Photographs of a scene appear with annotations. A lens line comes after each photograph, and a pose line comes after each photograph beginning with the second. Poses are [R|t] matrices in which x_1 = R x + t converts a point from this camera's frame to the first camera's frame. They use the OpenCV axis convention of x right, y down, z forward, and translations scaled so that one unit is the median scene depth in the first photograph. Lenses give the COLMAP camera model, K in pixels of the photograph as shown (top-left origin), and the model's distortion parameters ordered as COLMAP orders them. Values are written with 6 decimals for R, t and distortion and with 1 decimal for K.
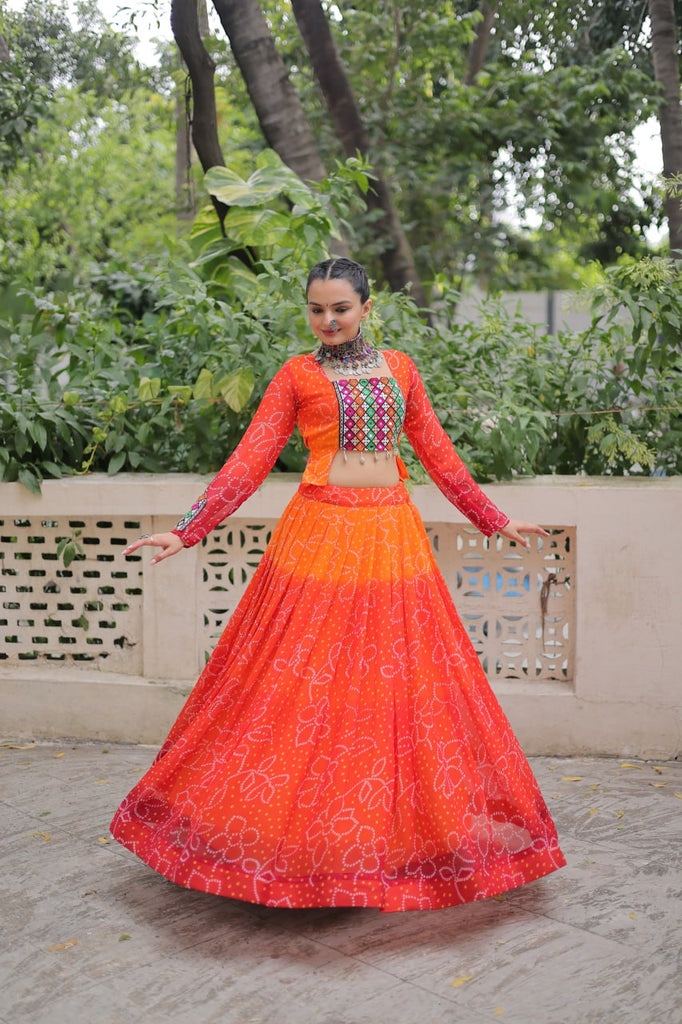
lens RADIAL K [[1462.3, 0, 354.2], [0, 1462.3, 516.8], [0, 0, 1]] dist [-0.002041, 0.000000]
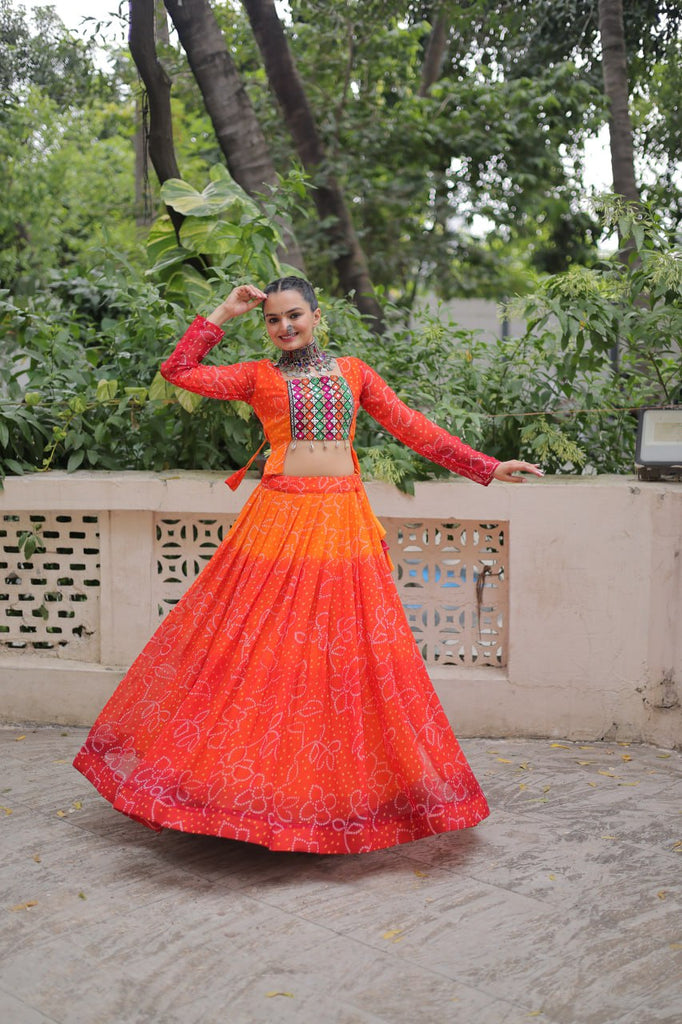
lens RADIAL K [[1462.3, 0, 351.4], [0, 1462.3, 518.7], [0, 0, 1]] dist [-0.002041, 0.000000]
pose [[0.999677, 0.002232, 0.025311, 0.009522], [-0.002174, 0.999995, -0.002319, 0.007086], [-0.025316, 0.002263, 0.999677, -0.057337]]
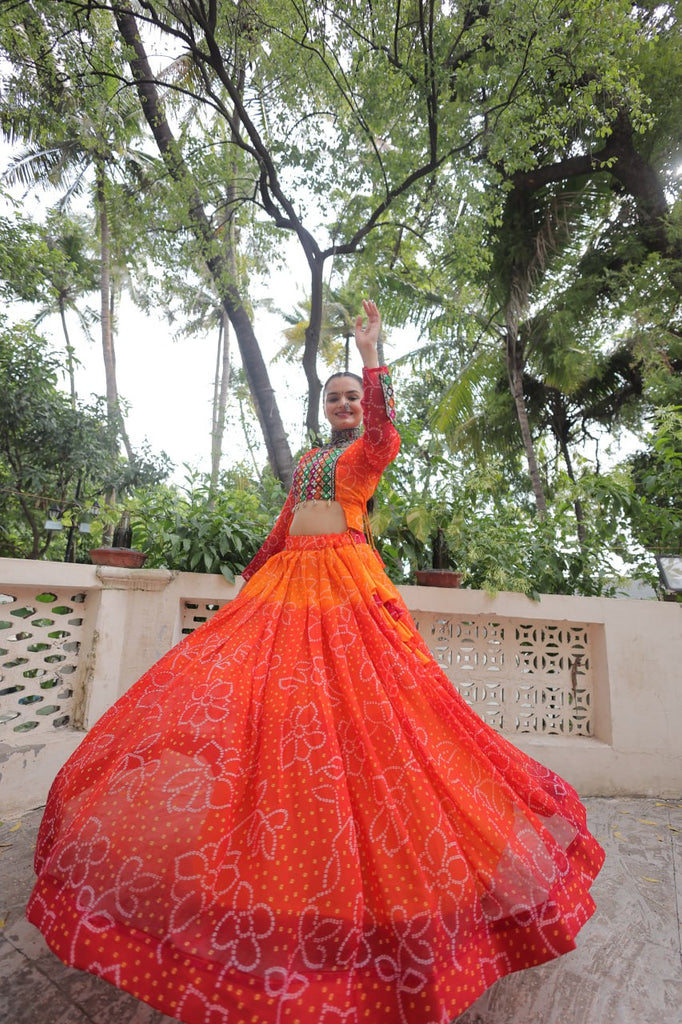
lens RADIAL K [[473.2, 0, 339.9], [0, 473.2, 507.5], [0, 0, 1]] dist [-0.000144, 0.001240]
pose [[0.972774, 0.106143, 0.206018, -0.213790], [-0.031709, 0.941550, -0.335376, 0.062111], [-0.229574, 0.319713, 0.919282, 0.537000]]
